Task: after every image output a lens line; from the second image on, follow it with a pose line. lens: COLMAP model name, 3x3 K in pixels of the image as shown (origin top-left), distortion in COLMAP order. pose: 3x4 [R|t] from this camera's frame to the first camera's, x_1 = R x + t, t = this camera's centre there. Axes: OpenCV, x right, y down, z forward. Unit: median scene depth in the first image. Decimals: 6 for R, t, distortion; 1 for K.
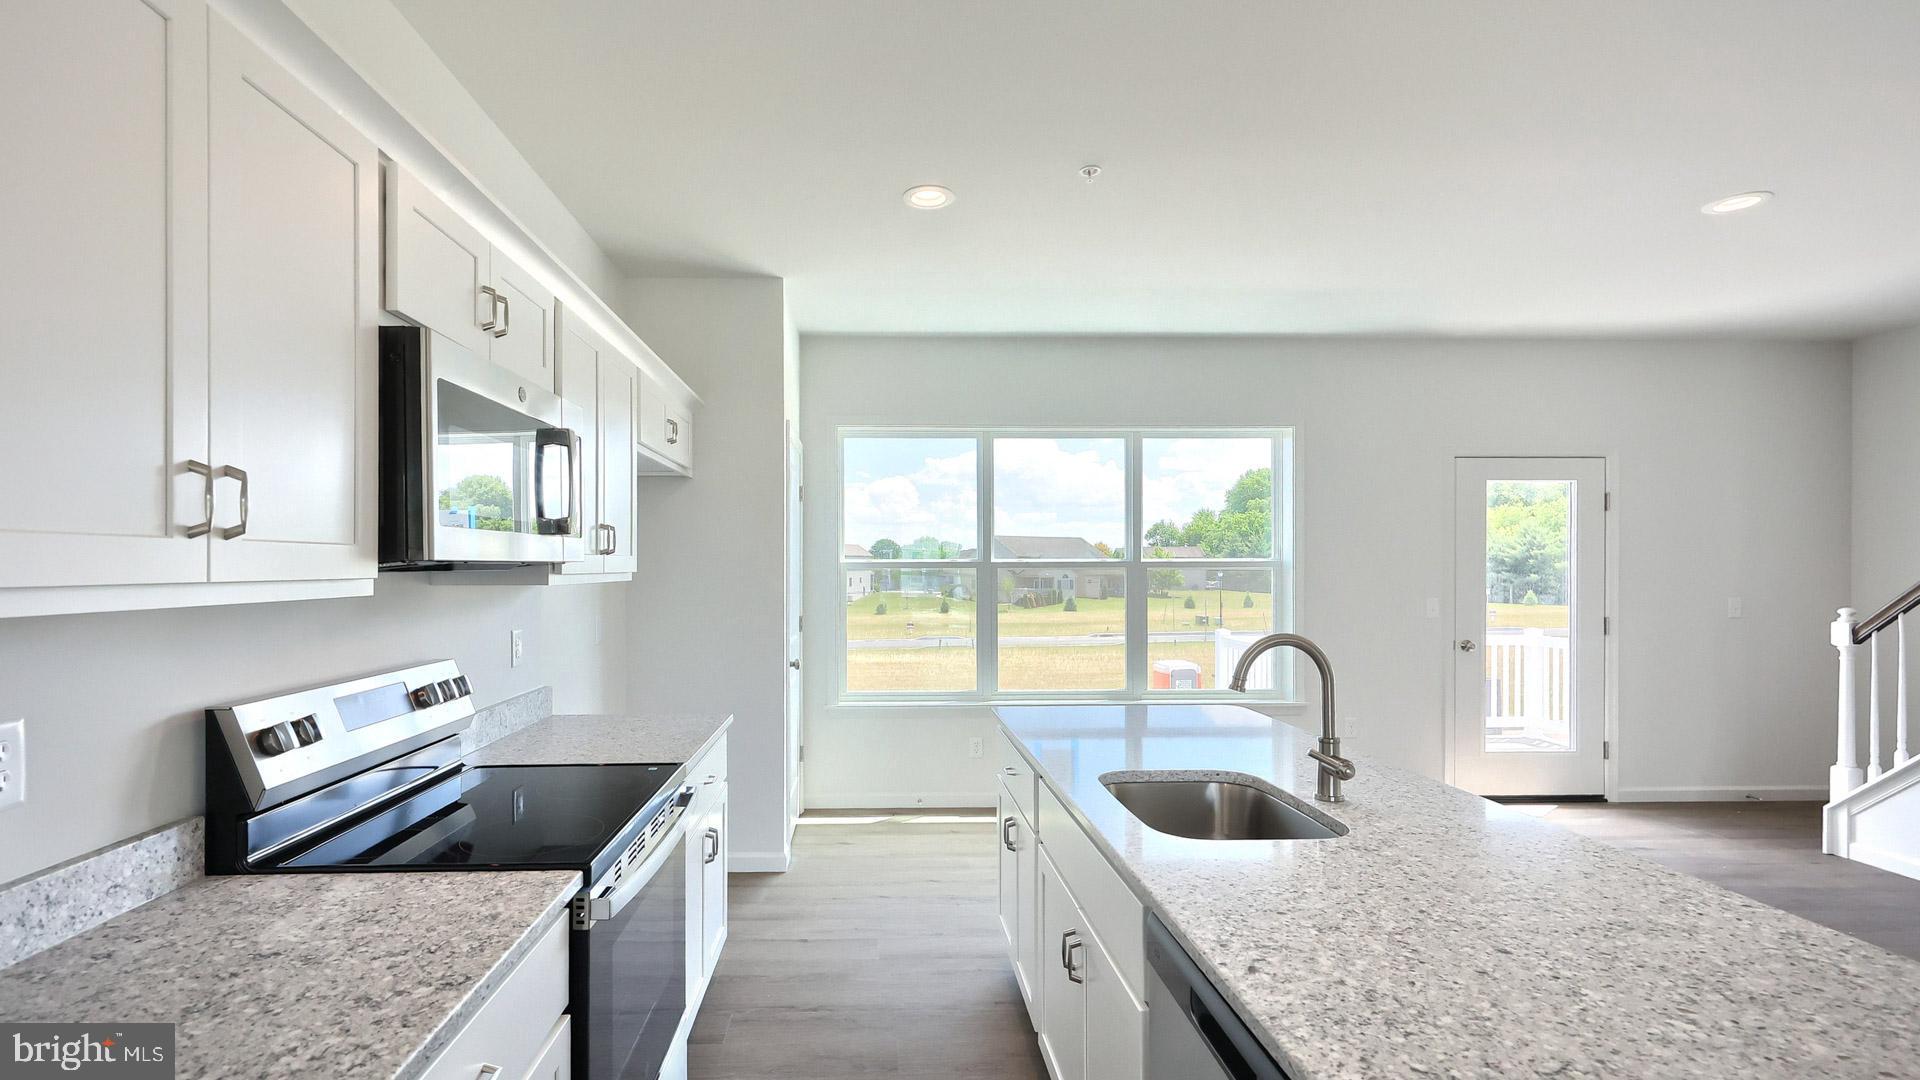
lens RADIAL K [[851.6, 0, 903.2], [0, 851.6, 576.6], [0, 0, 1]] dist [0.002038, 0.000465]
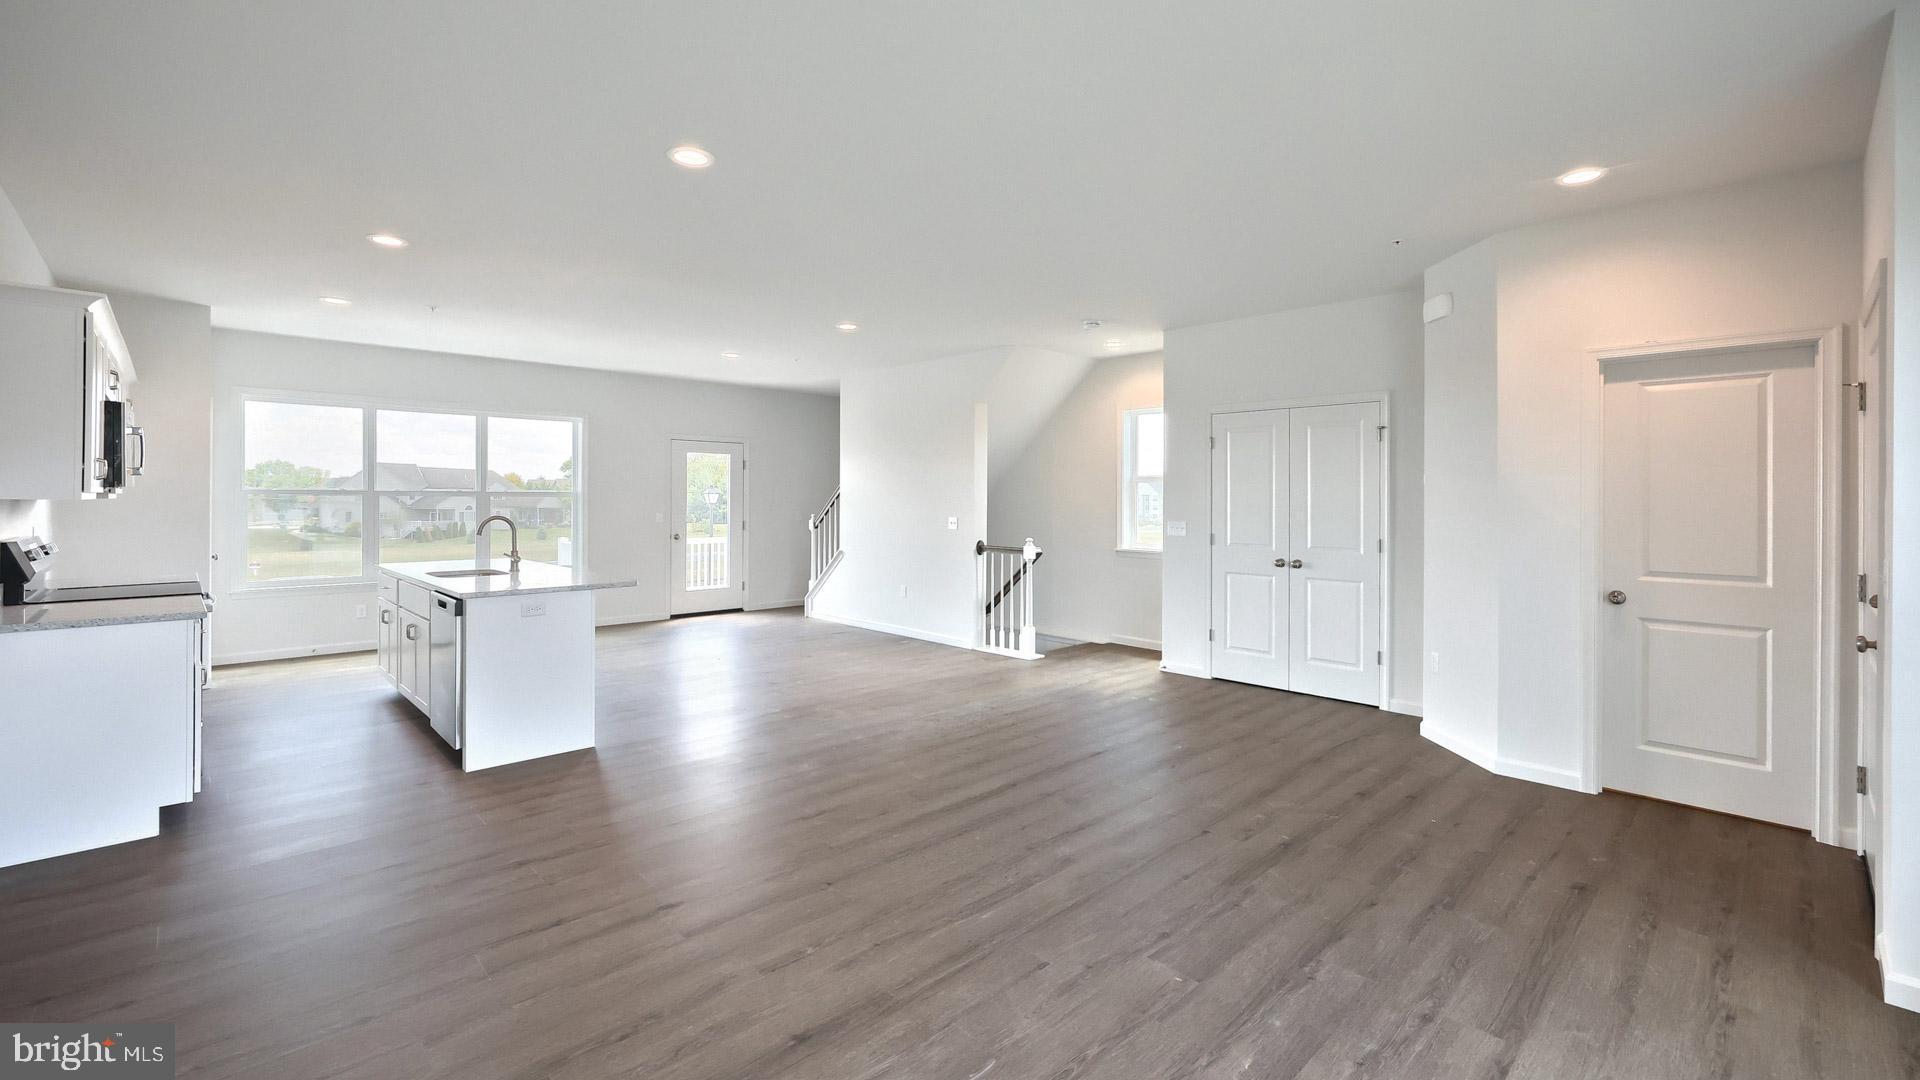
lens RADIAL K [[794.3, 0, 961.4], [0, 794.3, 503.1], [0, 0, 1]] dist [0.000988, 0.000074]
pose [[0.738017, 0.001996, 0.674779, -0.083536], [0.001994, 0.999985, -0.005139, 0.014660], [-0.674779, 0.005138, 0.738002, -0.785031]]
